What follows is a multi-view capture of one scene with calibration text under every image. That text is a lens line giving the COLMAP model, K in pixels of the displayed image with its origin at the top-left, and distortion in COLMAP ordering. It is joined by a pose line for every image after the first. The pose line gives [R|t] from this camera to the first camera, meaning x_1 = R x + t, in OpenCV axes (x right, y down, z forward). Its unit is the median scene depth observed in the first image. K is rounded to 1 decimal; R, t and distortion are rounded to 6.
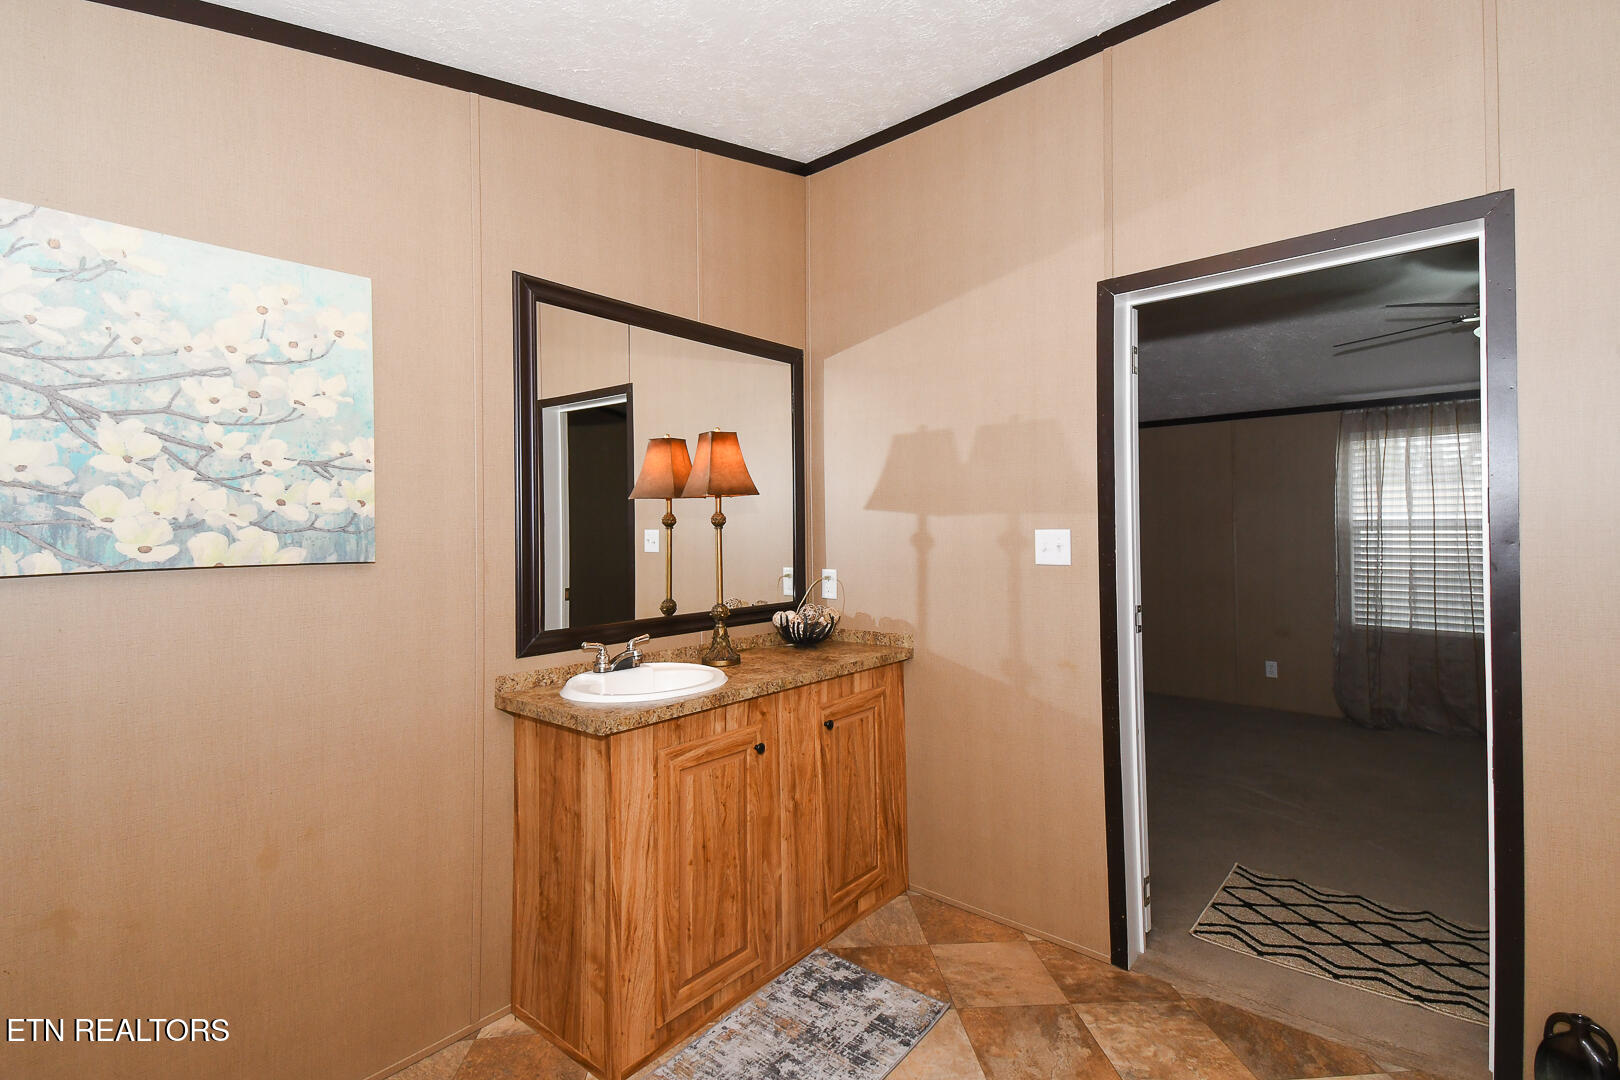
lens RADIAL K [[756.7, 0, 805.7], [0, 756.7, 525.6], [0, 0, 1]] dist [0.030162, -0.002344]
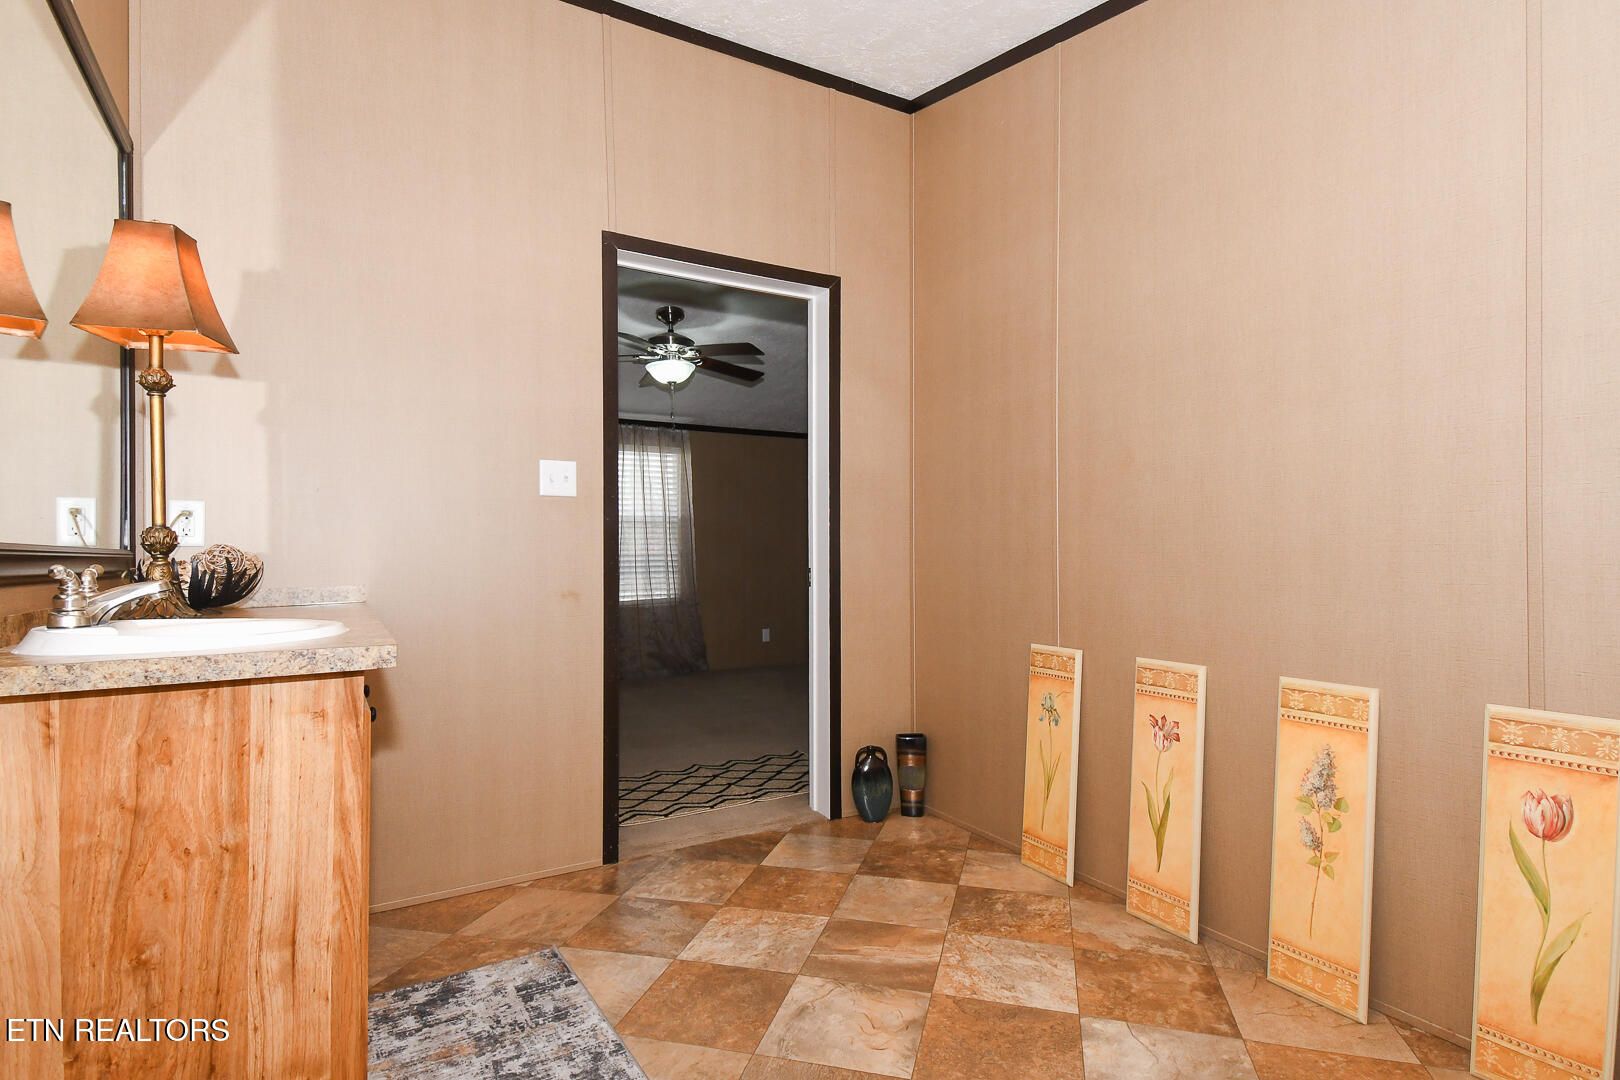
lens RADIAL K [[822.8, 0, 815.6], [0, 822.8, 532.5], [0, 0, 1]] dist [0.012183, -0.005172]
pose [[0.319547, 0.035589, 0.946902, -0.810518], [-0.002148, 0.999319, -0.036834, 0.188198], [-0.947568, 0.009736, 0.319406, 0.443439]]
